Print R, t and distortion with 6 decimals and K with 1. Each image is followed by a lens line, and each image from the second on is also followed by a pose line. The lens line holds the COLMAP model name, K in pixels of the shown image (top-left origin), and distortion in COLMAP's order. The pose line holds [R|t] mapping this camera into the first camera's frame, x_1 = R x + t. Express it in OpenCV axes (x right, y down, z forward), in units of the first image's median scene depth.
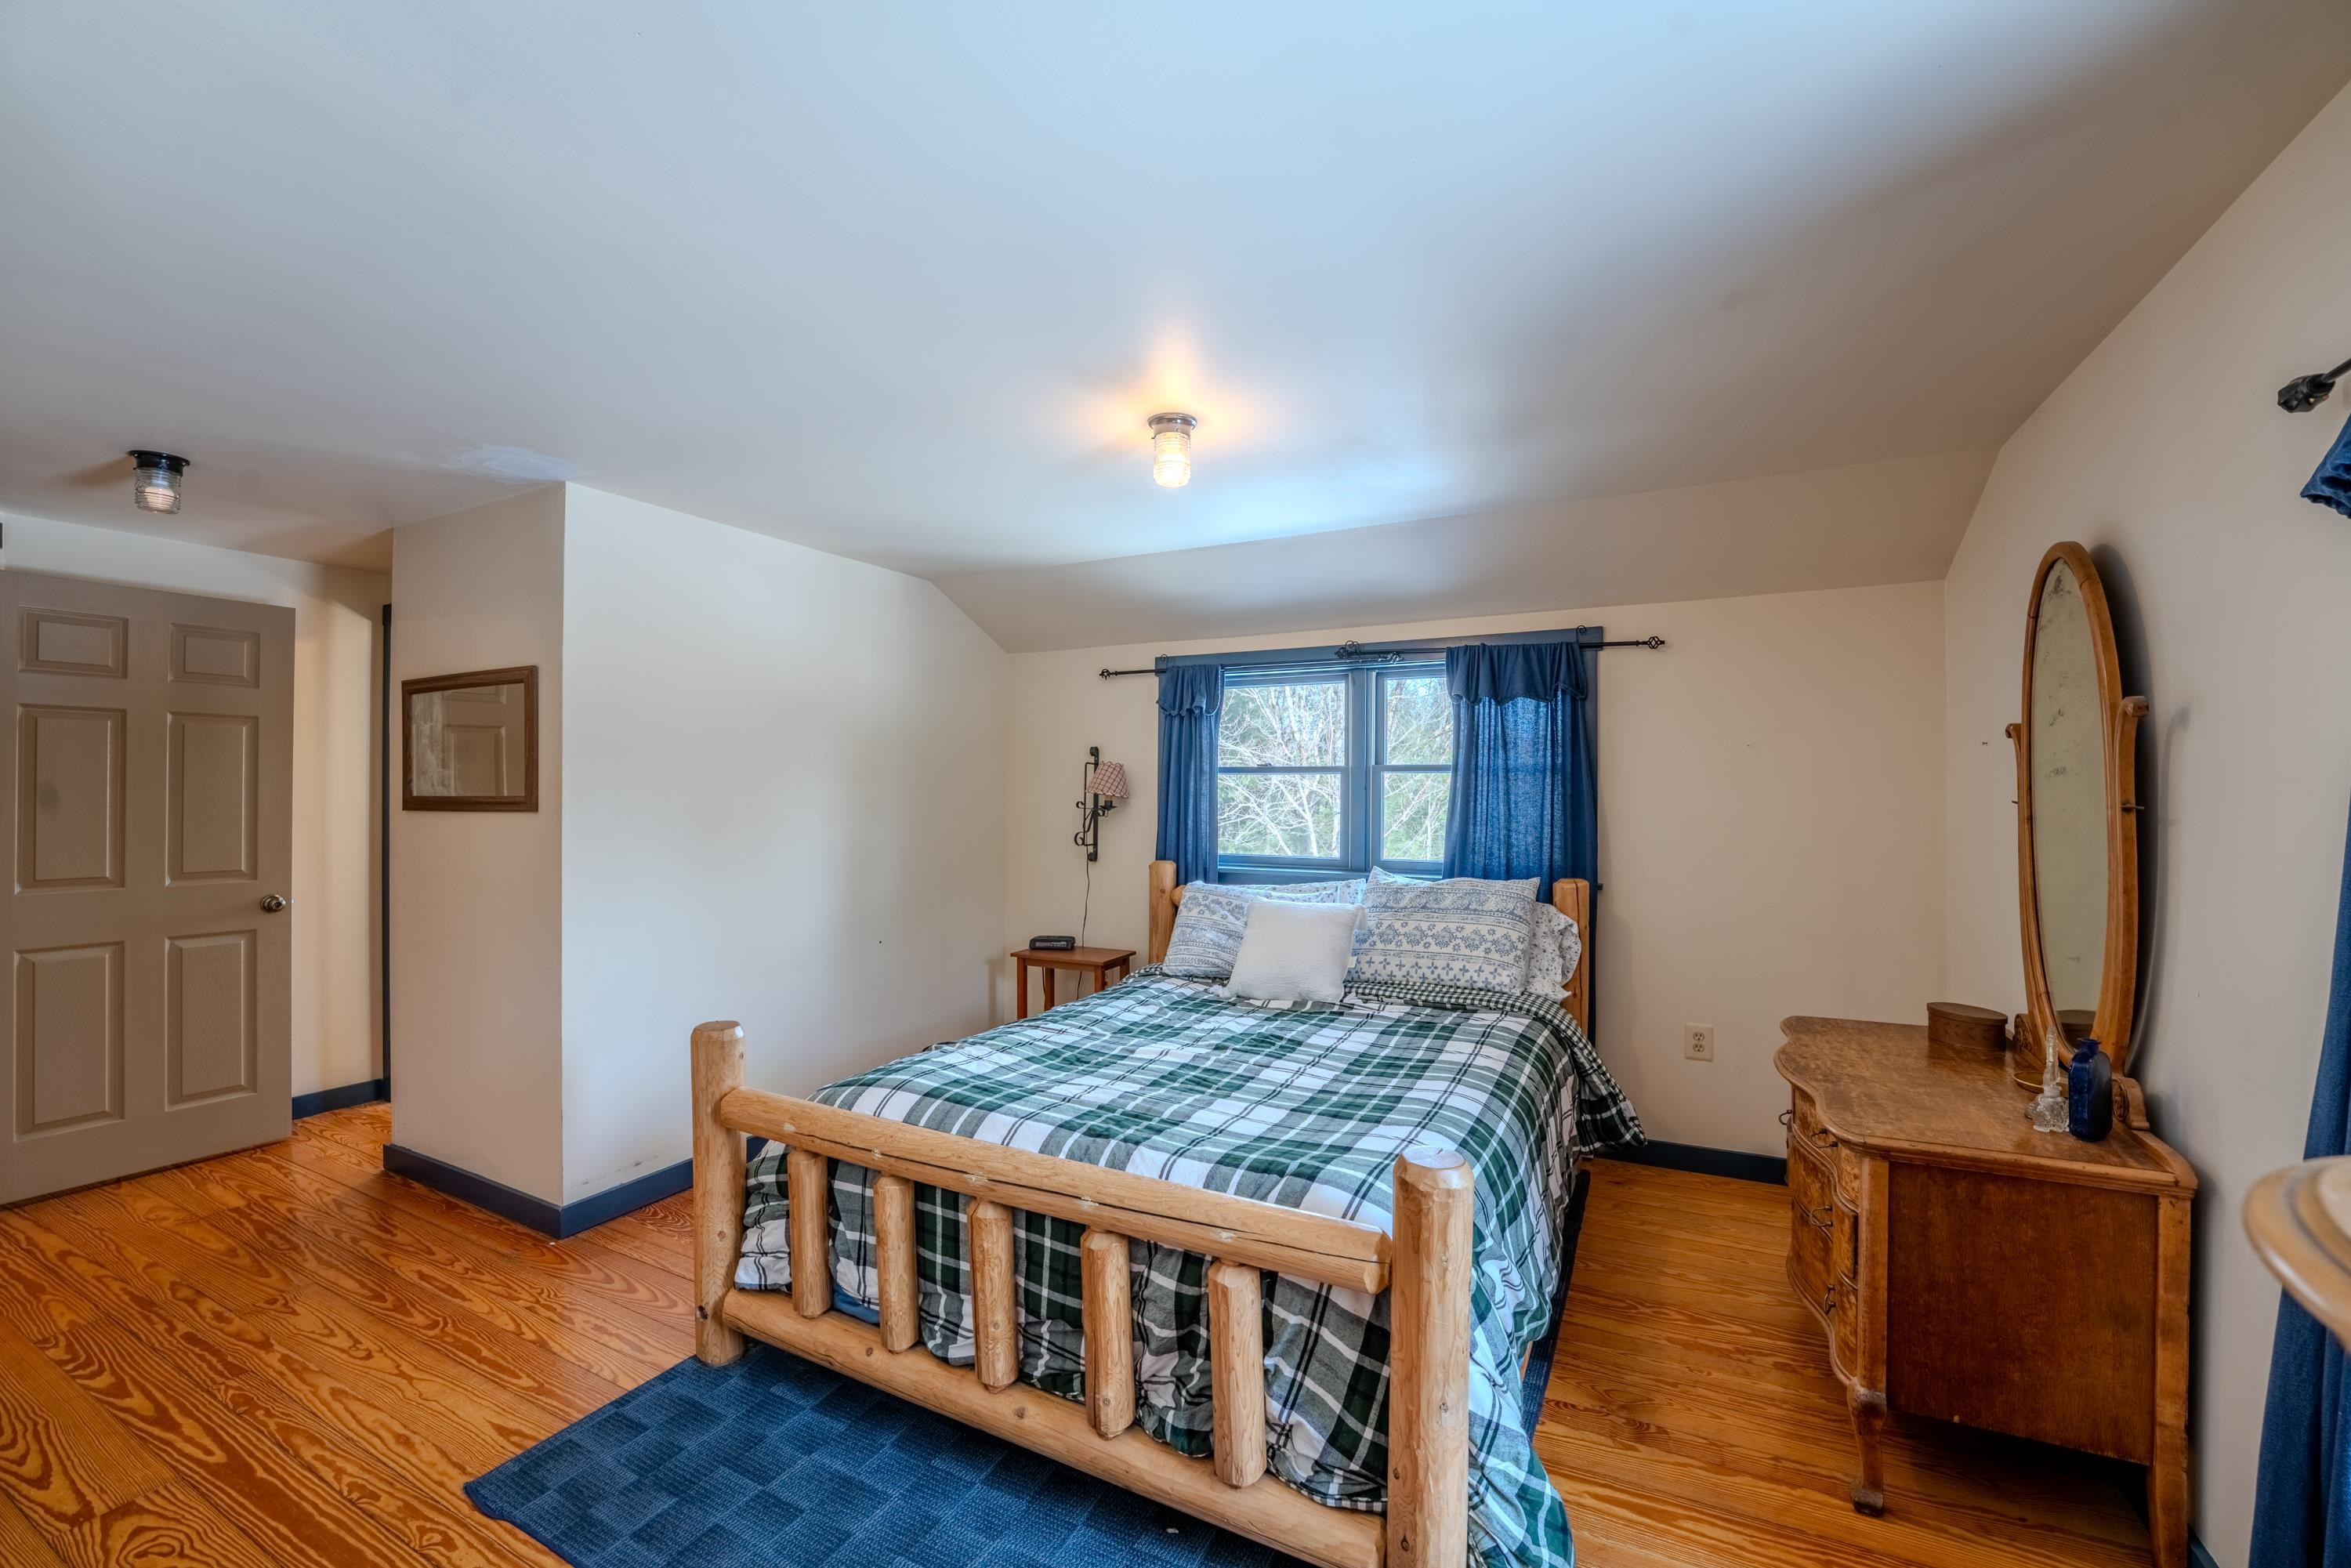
lens RADIAL K [[956.2, 0, 1169.9], [0, 956.2, 784.9], [0, 0, 1]] dist [-0.030704, 0.004122]
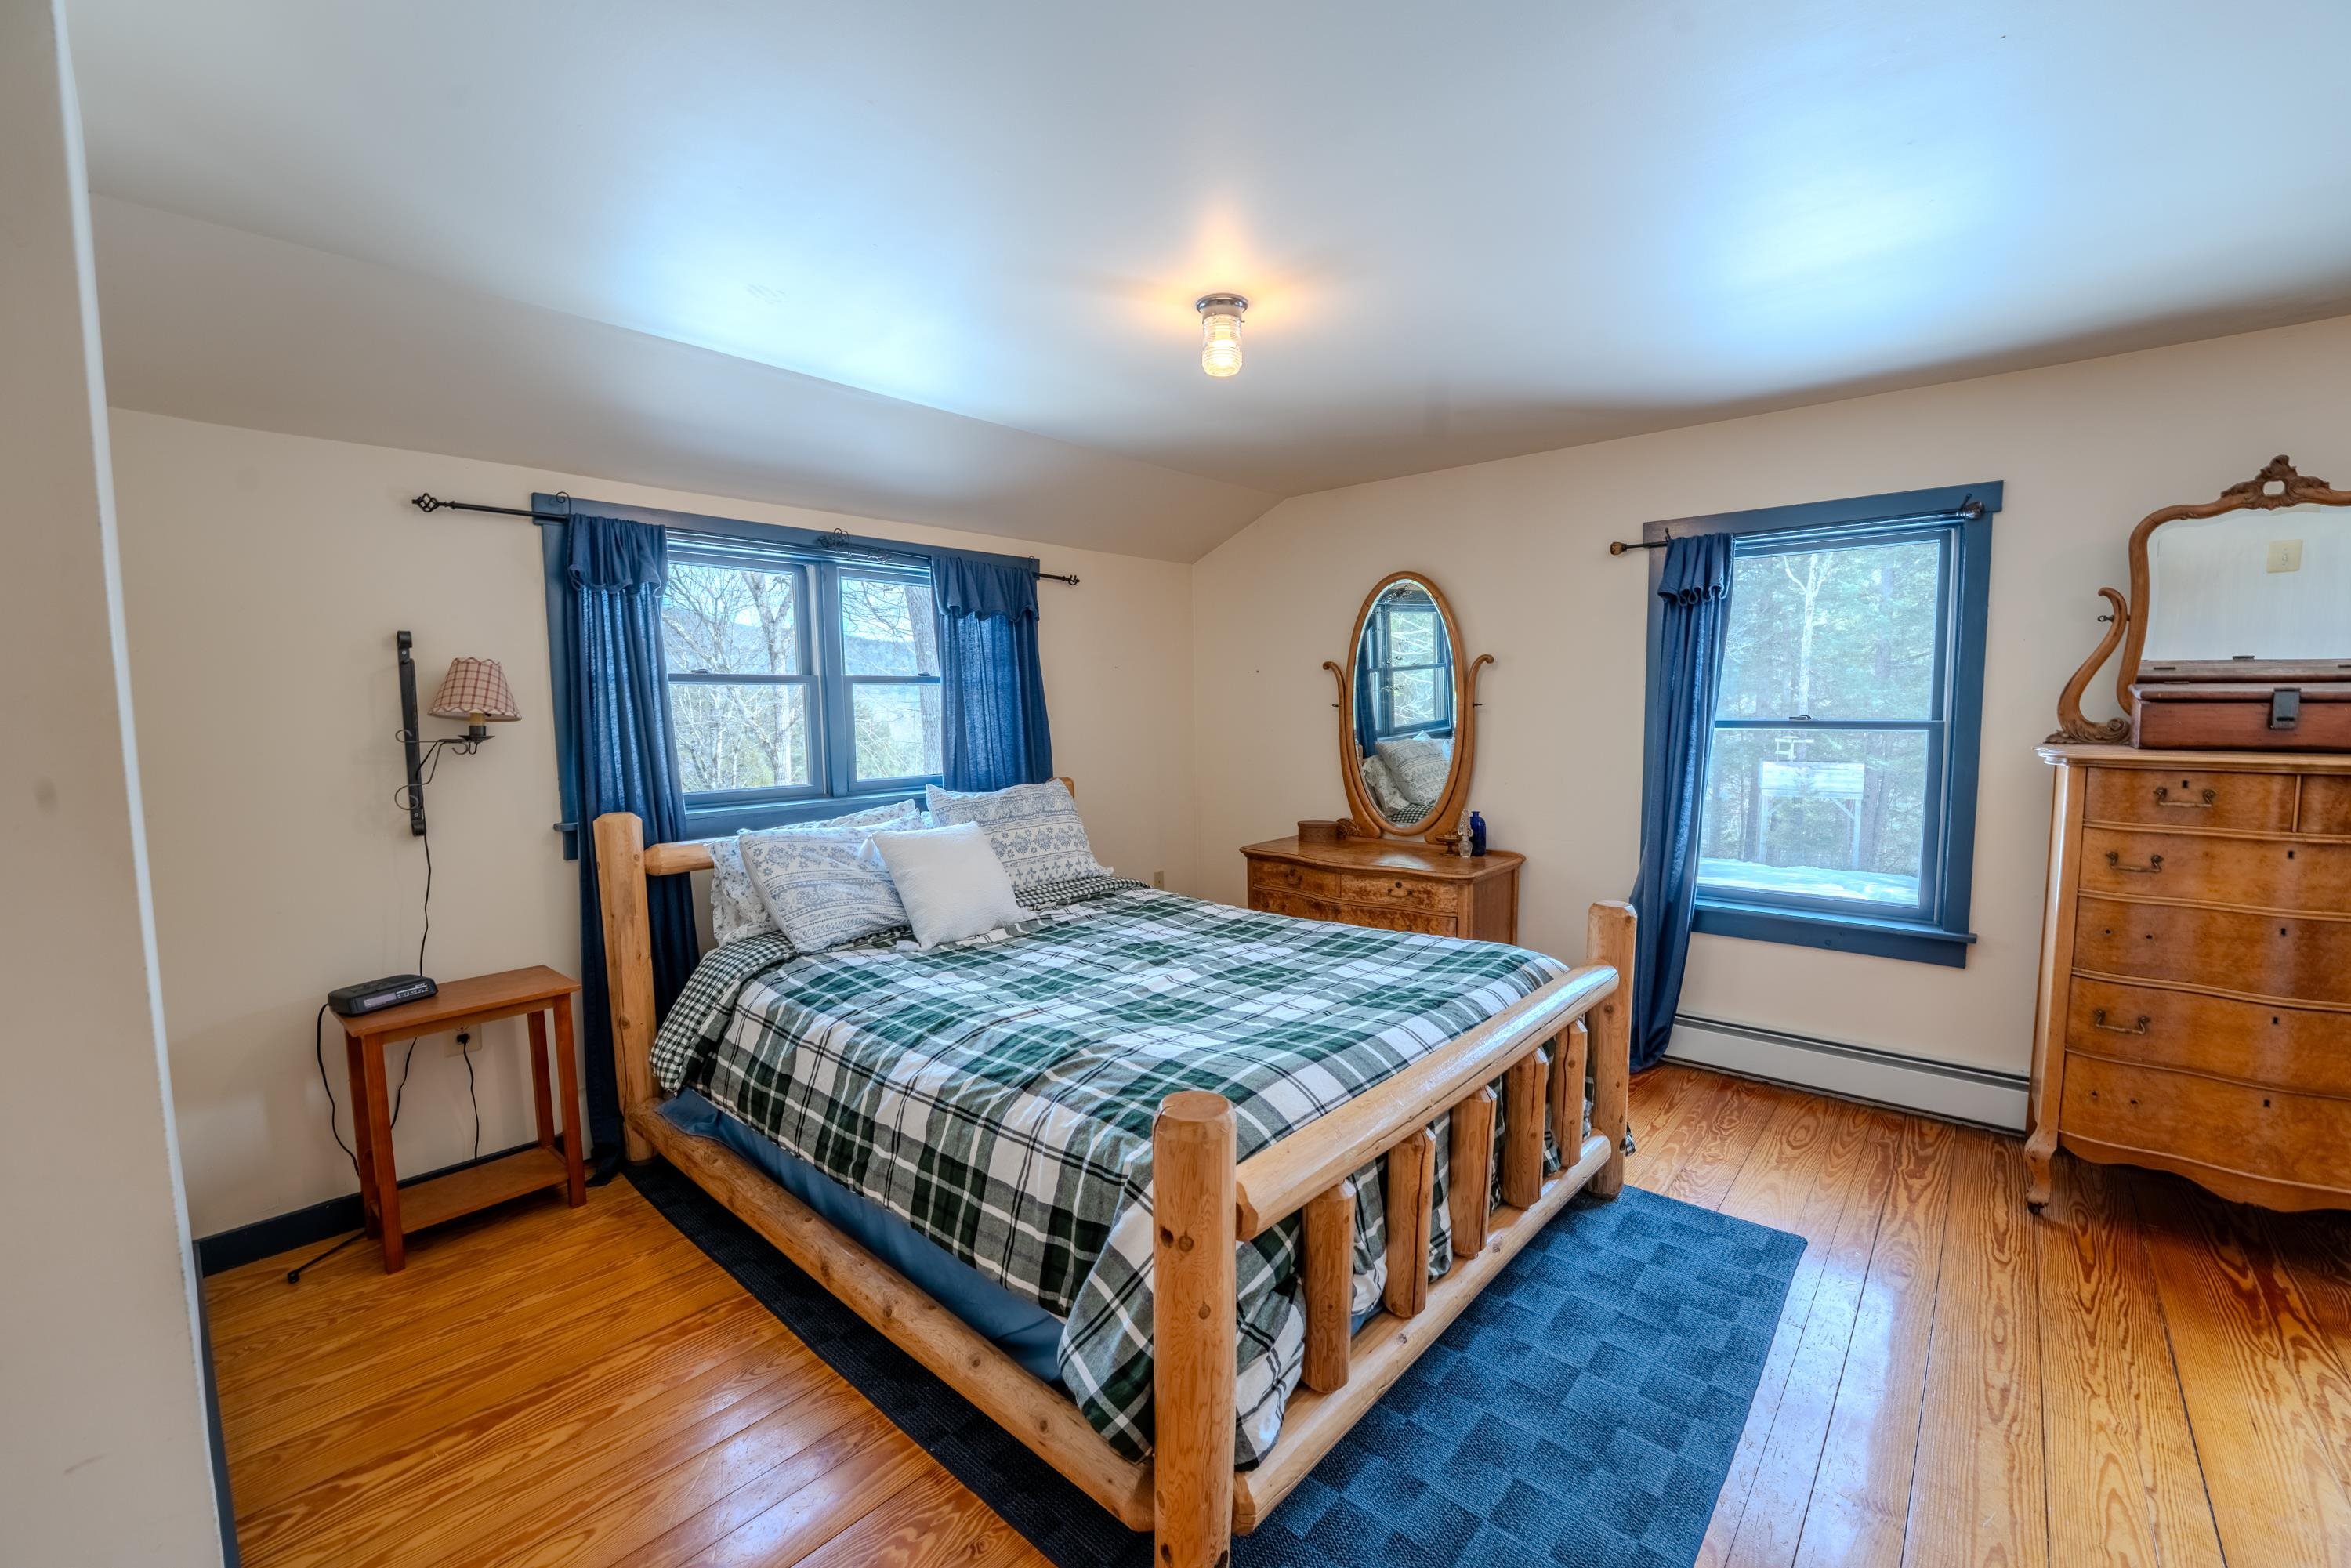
lens RADIAL K [[956.2, 0, 1175.7], [0, 956.2, 788.6], [0, 0, 1]] dist [-0.030704, 0.004122]
pose [[0.239157, -0.091734, 0.966638, -0.636043], [0.008116, 0.995681, 0.092483, 0.004790], [-0.970947, -0.014273, 0.238868, 0.544914]]
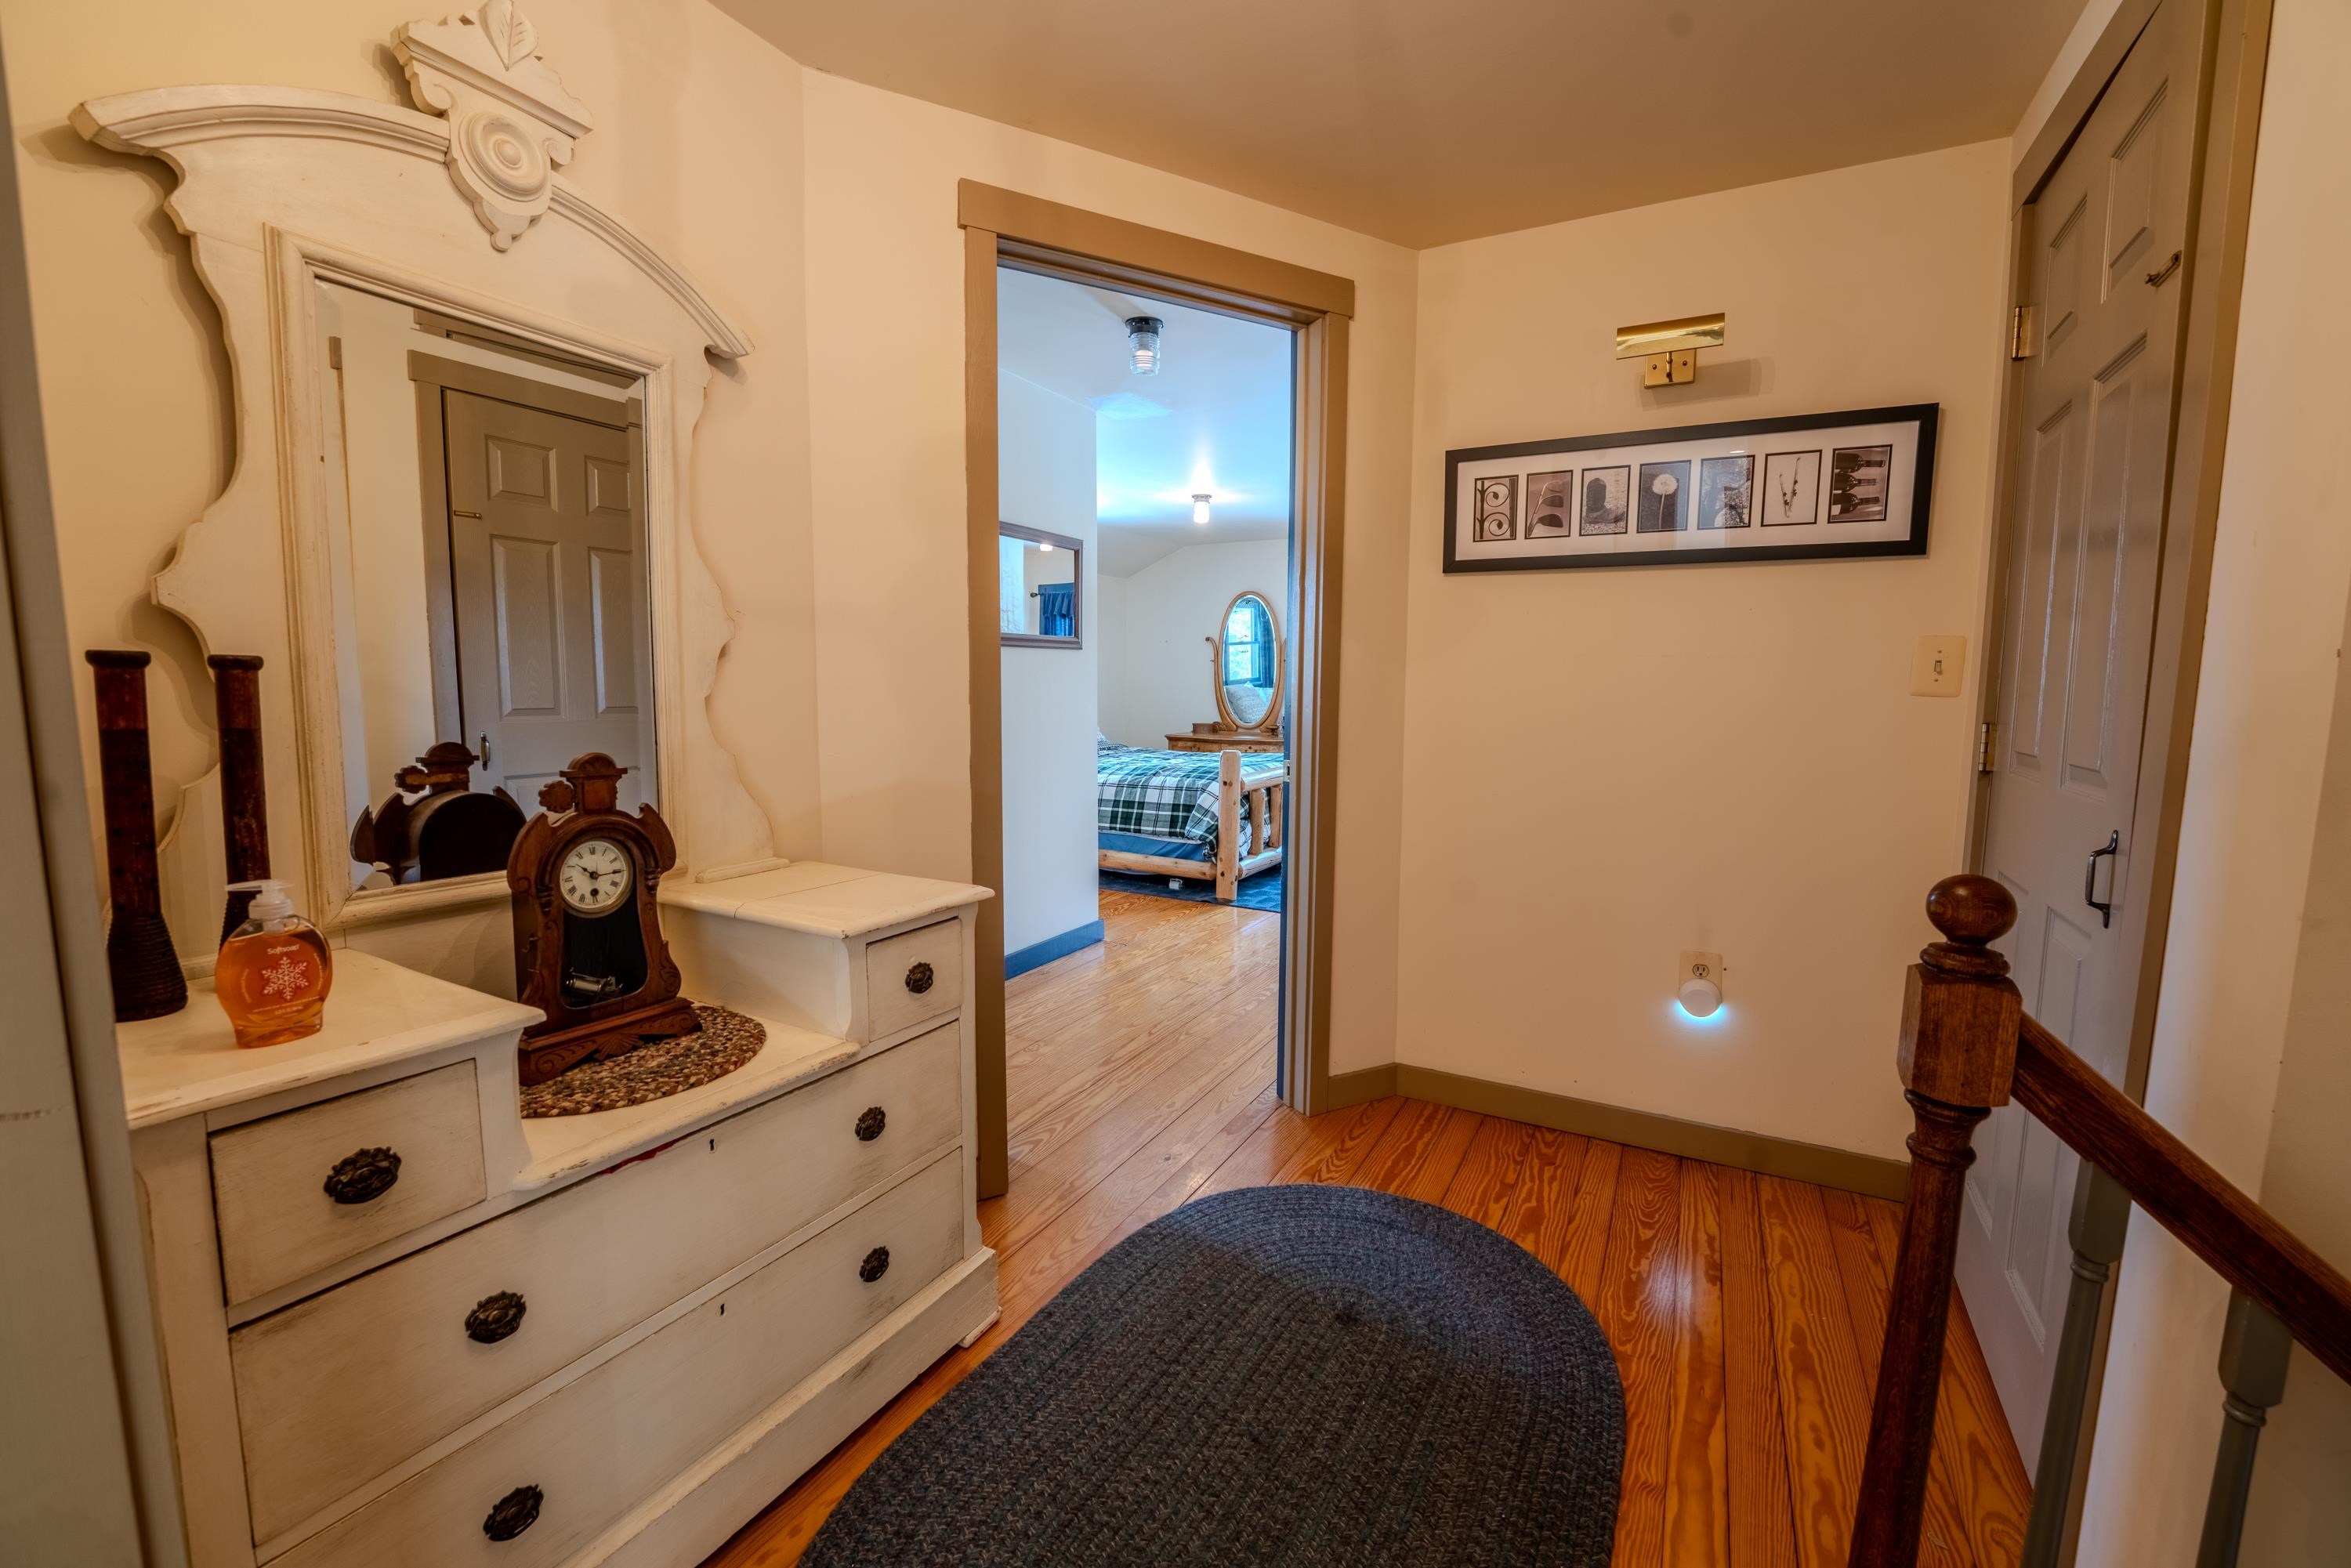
lens RADIAL K [[956.2, 0, 1173.3], [0, 956.2, 781.4], [0, 0, 1]] dist [-0.030704, 0.004122]
pose [[0.025560, -0.106141, 0.994023, -1.706040], [-0.008147, 0.994292, 0.106379, 0.058785], [-0.999640, -0.010818, 0.024549, 0.675487]]
